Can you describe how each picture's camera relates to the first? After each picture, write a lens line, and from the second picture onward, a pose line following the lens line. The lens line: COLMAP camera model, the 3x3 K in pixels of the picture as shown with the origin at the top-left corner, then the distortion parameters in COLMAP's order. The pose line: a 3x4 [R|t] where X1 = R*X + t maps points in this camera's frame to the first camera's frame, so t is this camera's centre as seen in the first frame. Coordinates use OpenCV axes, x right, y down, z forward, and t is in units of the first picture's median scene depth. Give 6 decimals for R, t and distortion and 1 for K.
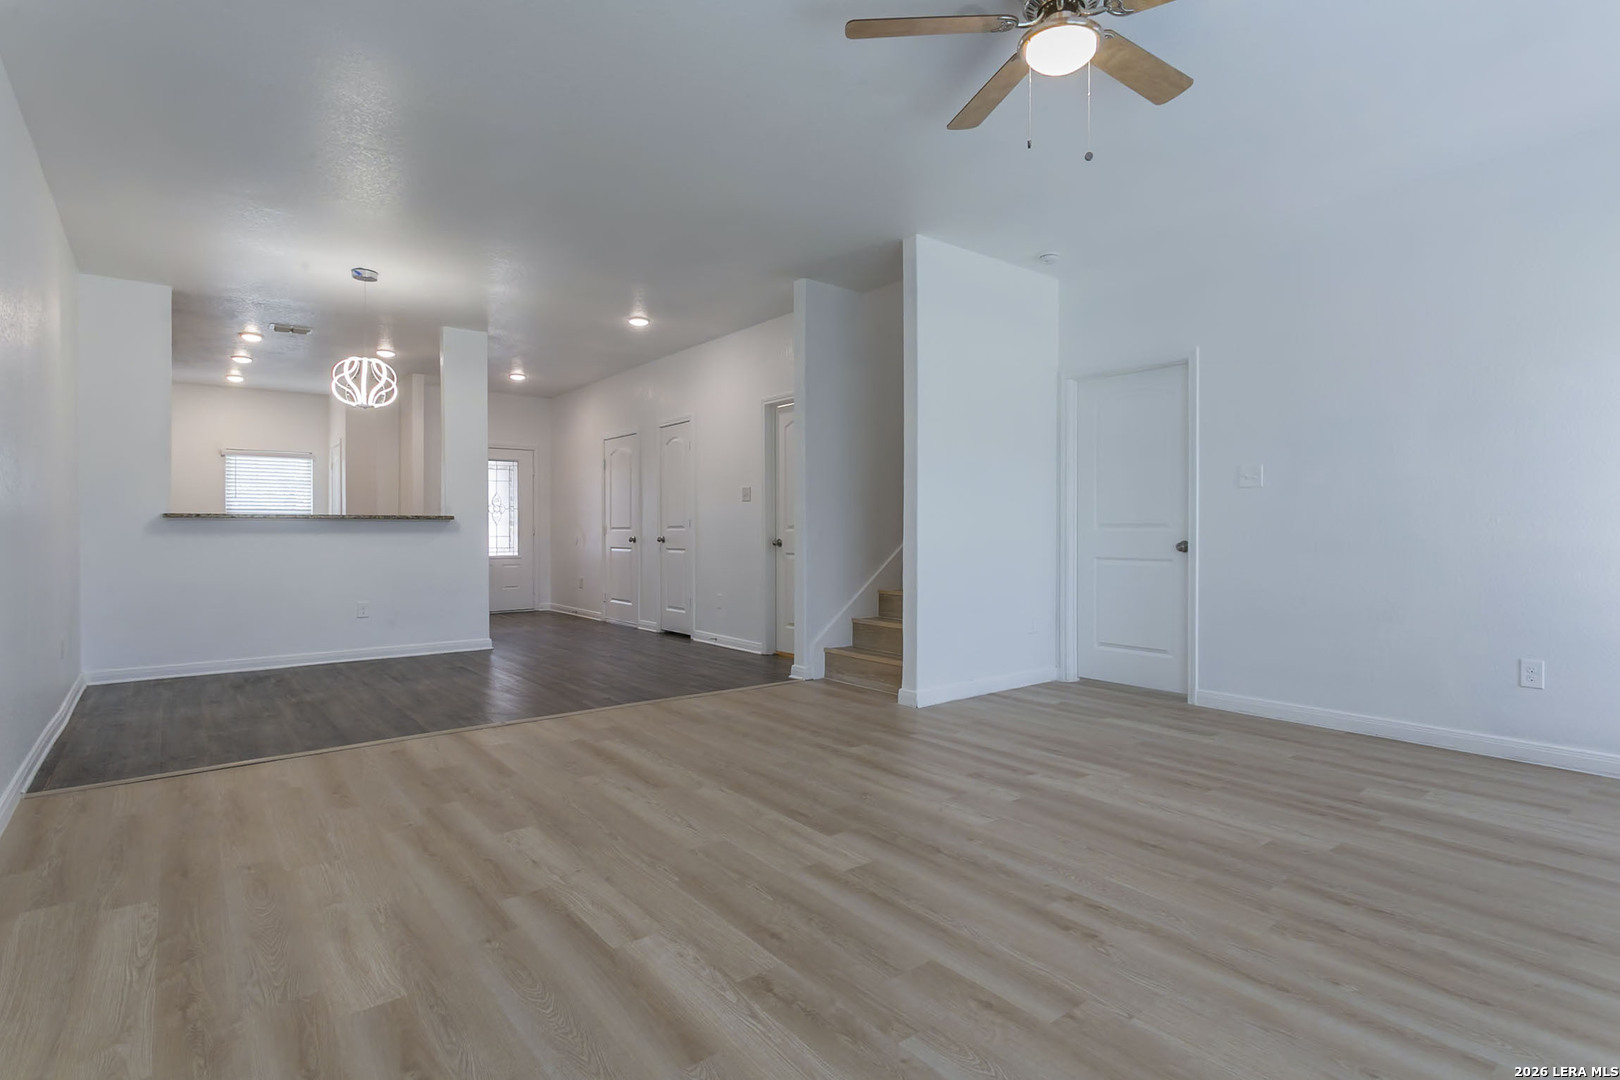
lens RADIAL K [[800.1, 0, 810.0], [0, 800.1, 540.0], [0, 0, 1]] dist [0.000343, 0.000315]
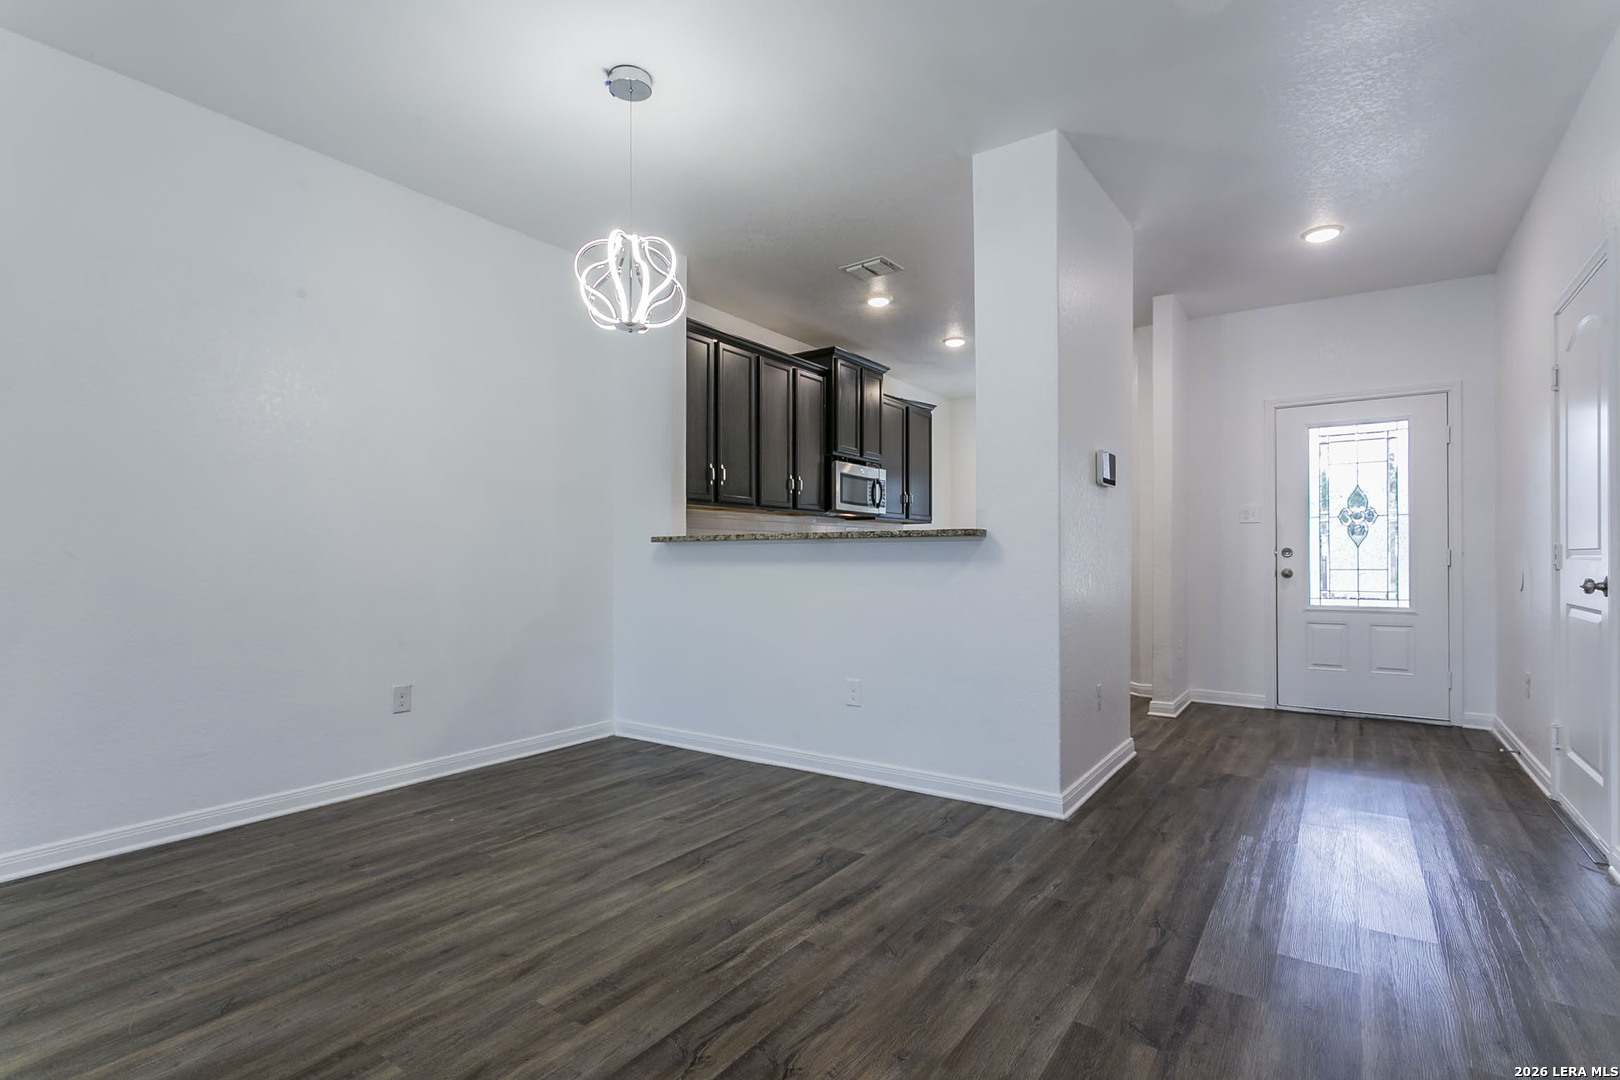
lens RADIAL K [[787.0, 0, 810.7], [0, 787.0, 551.2], [0, 0, 1]] dist [-0.001282, 0.000378]
pose [[0.297710, -0.010856, -0.954595, -0.019271], [-0.008822, 0.999861, -0.014122, -0.008760], [0.954616, 0.012626, 0.297573, 0.754400]]
